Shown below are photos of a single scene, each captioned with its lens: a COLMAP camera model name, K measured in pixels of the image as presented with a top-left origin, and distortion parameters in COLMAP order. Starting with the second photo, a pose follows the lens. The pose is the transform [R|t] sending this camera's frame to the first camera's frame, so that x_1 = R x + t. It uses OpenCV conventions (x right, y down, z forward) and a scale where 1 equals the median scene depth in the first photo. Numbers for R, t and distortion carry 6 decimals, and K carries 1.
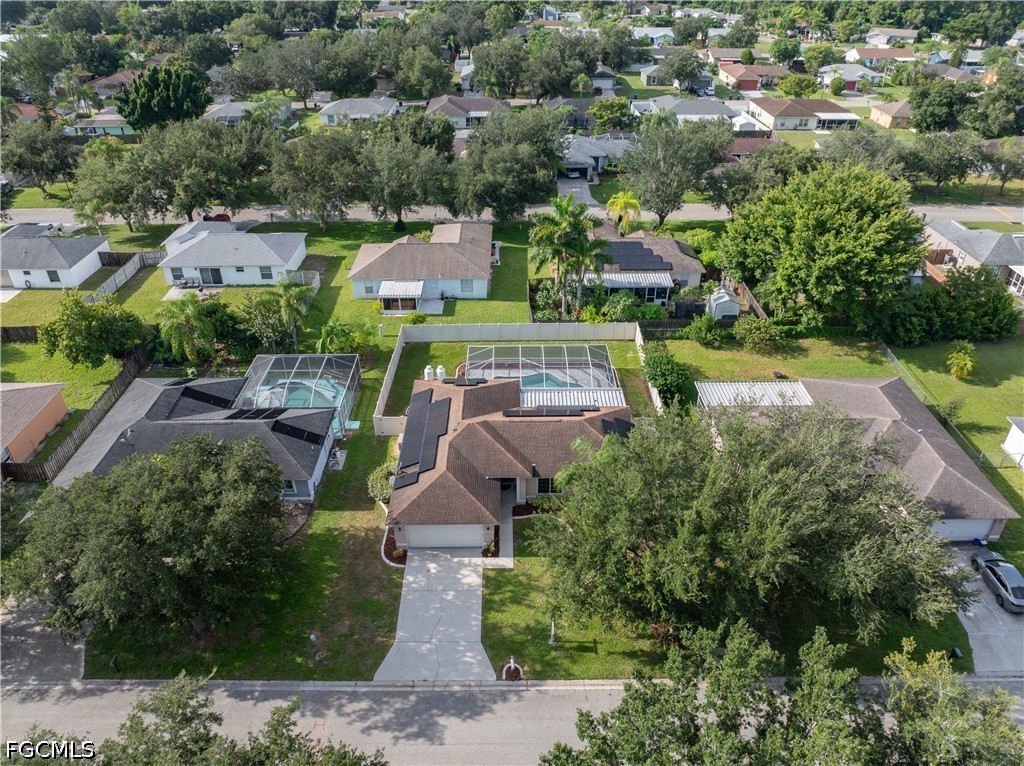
lens RADIAL K [[723.0, 0, 512.0], [0, 723.0, 383.0], [0, 0, 1]] dist [-0.038230, 0.007478]
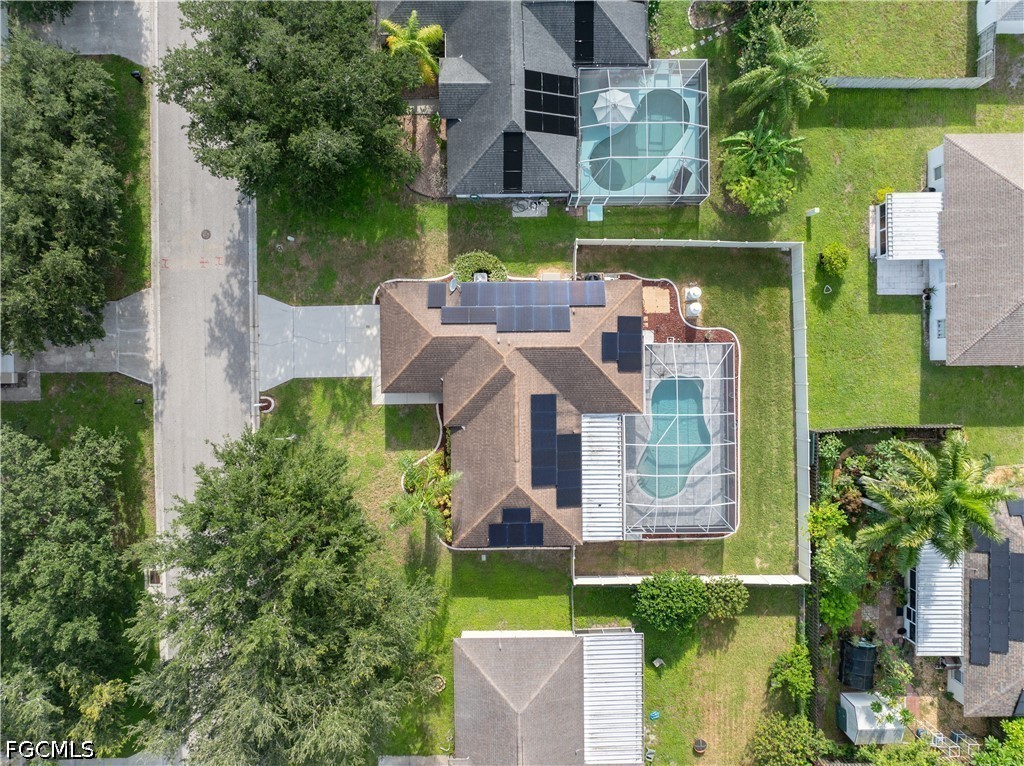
lens RADIAL K [[723.0, 0, 512.0], [0, 723.0, 383.0], [0, 0, 1]] dist [-0.038230, 0.007478]
pose [[0.009325, 0.999855, 0.014224, -0.043240], [-0.538727, -0.006960, 0.842452, -0.730738], [0.842429, -0.015518, 0.538584, 0.567505]]
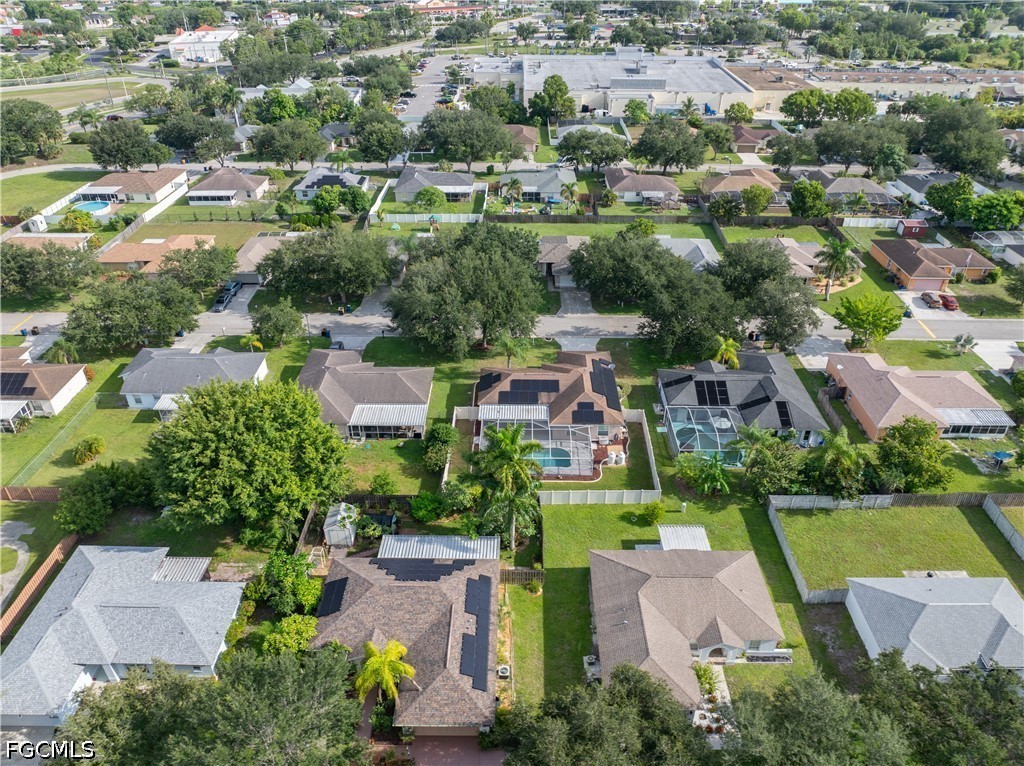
lens RADIAL K [[723.0, 0, 512.0], [0, 723.0, 383.0], [0, 0, 1]] dist [-0.038230, 0.007478]
pose [[-0.999913, -0.003733, 0.012688, 0.081708], [0.009911, 0.423733, 0.905733, -1.615027], [-0.008757, 0.905779, -0.423659, 1.884851]]
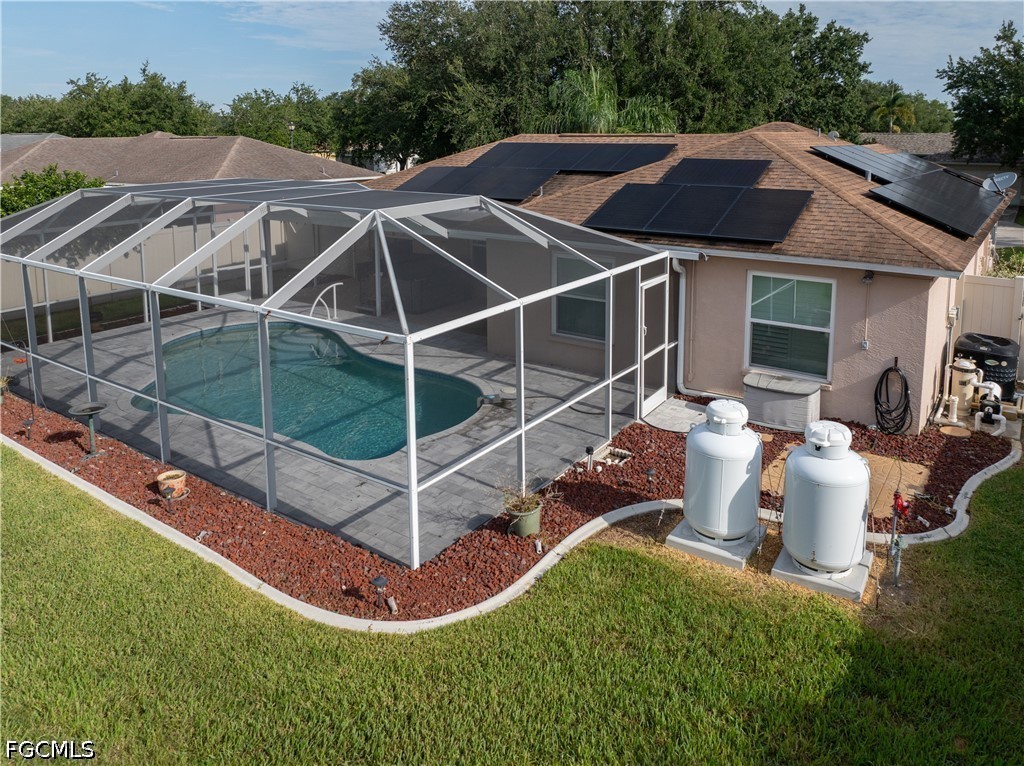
lens RADIAL K [[723.0, 0, 512.0], [0, 723.0, 383.0], [0, 0, 1]] dist [-0.038230, 0.007478]
pose [[-0.811776, -0.182775, 0.554629, -0.175190], [0.323209, 0.650400, 0.687397, -0.147834], [-0.486370, 0.737274, -0.468904, 1.406581]]
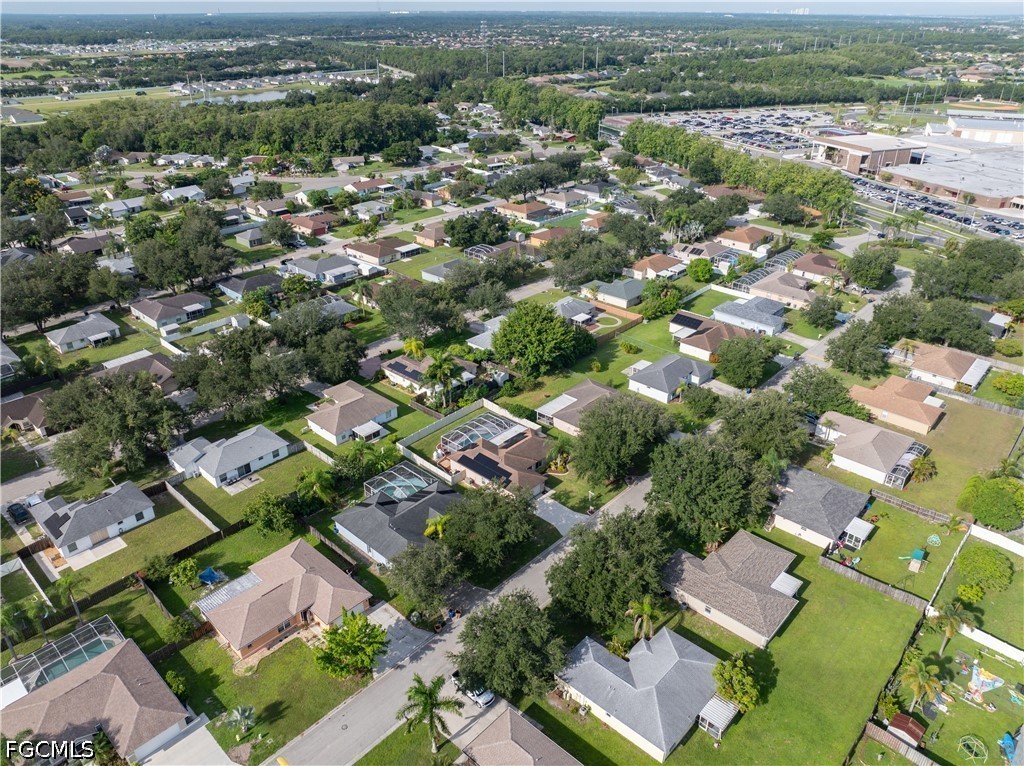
lens RADIAL K [[723.0, 0, 512.0], [0, 723.0, 383.0], [0, 0, 1]] dist [-0.038230, 0.007478]
pose [[0.682190, -0.335837, 0.649484, -1.619617], [0.389254, 0.918748, 0.066214, -0.333161], [-0.618950, 0.207644, 0.757486, -0.946733]]
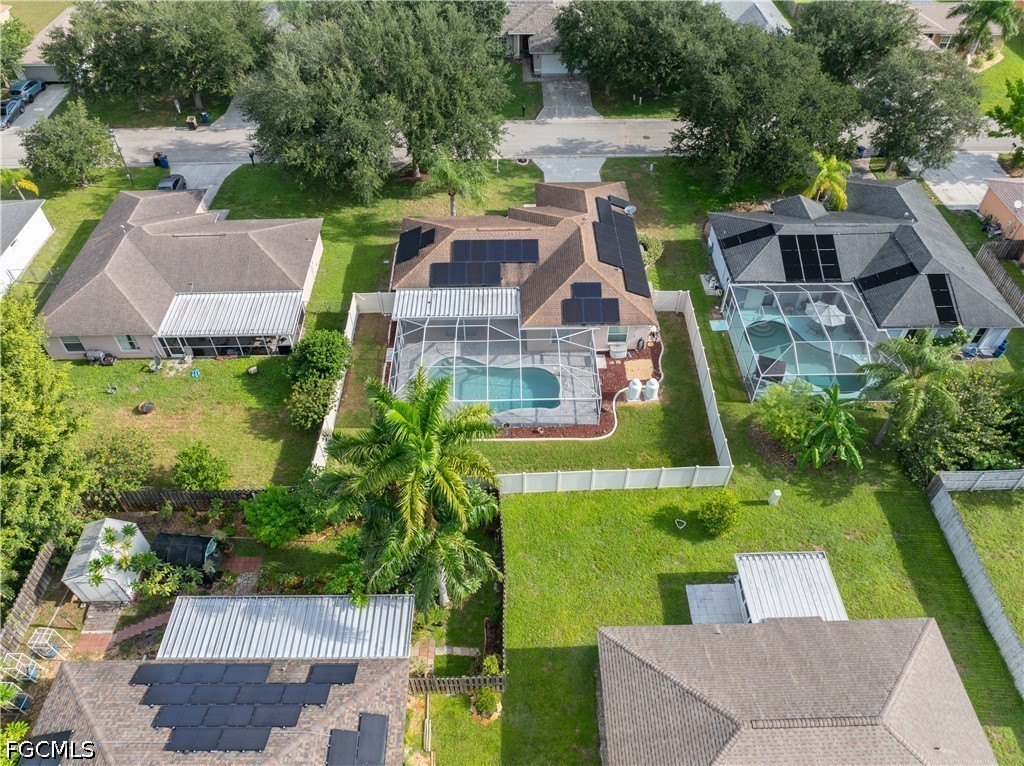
lens RADIAL K [[723.0, 0, 512.0], [0, 723.0, 383.0], [0, 0, 1]] dist [-0.038230, 0.007478]
pose [[-0.999832, 0.018257, 0.001366, 0.024652], [0.004777, 0.188132, 0.982132, -0.921669], [0.017674, 0.981974, -0.188188, 1.491024]]
